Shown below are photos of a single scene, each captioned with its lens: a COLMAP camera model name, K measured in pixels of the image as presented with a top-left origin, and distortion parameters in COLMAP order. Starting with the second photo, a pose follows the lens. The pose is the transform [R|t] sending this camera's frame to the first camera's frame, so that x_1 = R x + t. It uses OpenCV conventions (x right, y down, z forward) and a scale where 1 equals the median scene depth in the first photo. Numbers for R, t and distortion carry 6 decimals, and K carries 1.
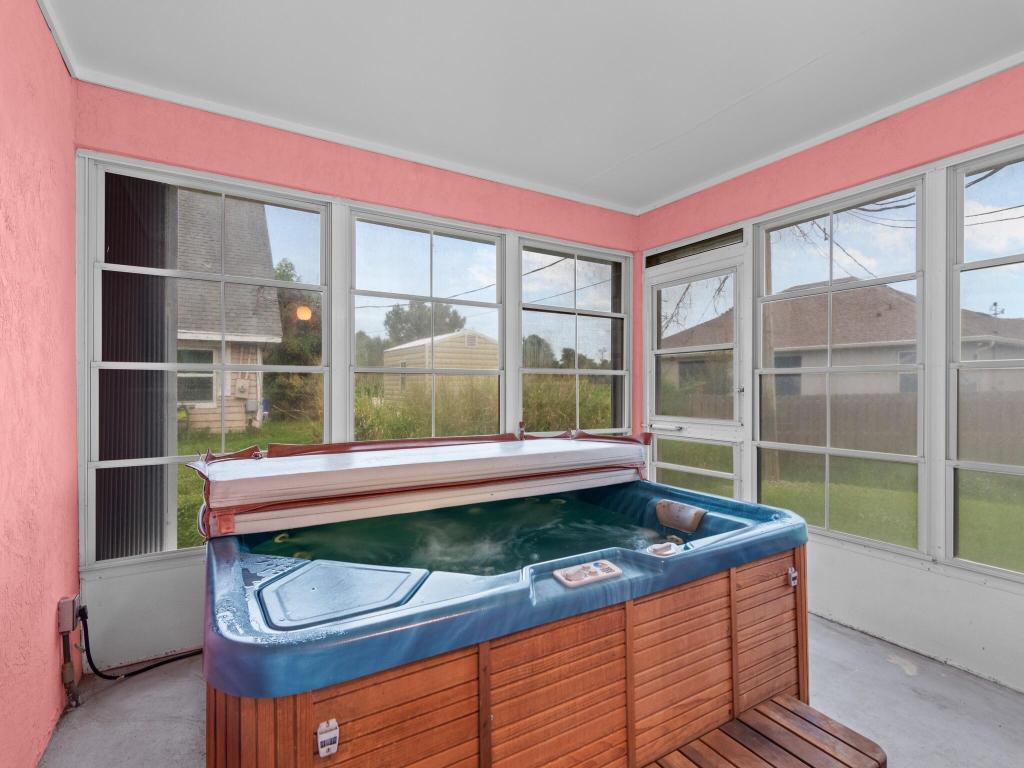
lens RADIAL K [[497.8, 0, 512.5], [0, 497.8, 385.3], [0, 0, 1]] dist [0.004376, 0.003280]
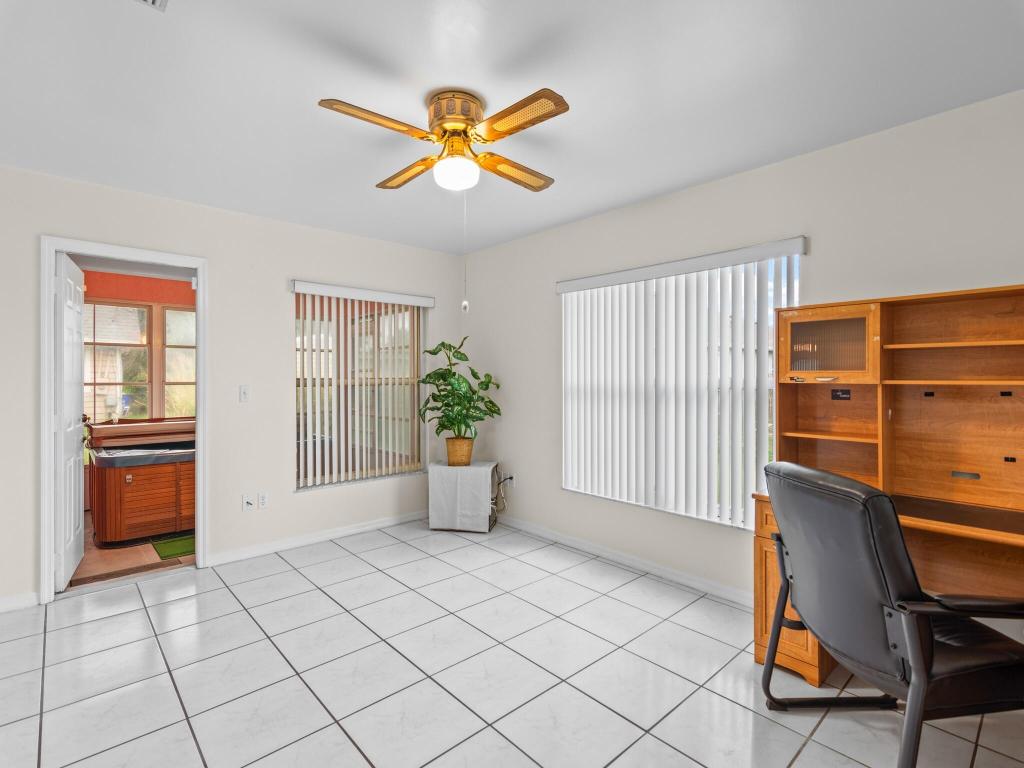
lens RADIAL K [[497.8, 0, 511.2], [0, 497.8, 383.1], [0, 0, 1]] dist [0.004376, 0.003280]
pose [[0.981675, 0.000454, 0.190563, 0.160742], [-0.002534, 0.999940, 0.010674, -0.013671], [-0.190547, -0.010961, 0.981617, -0.302680]]
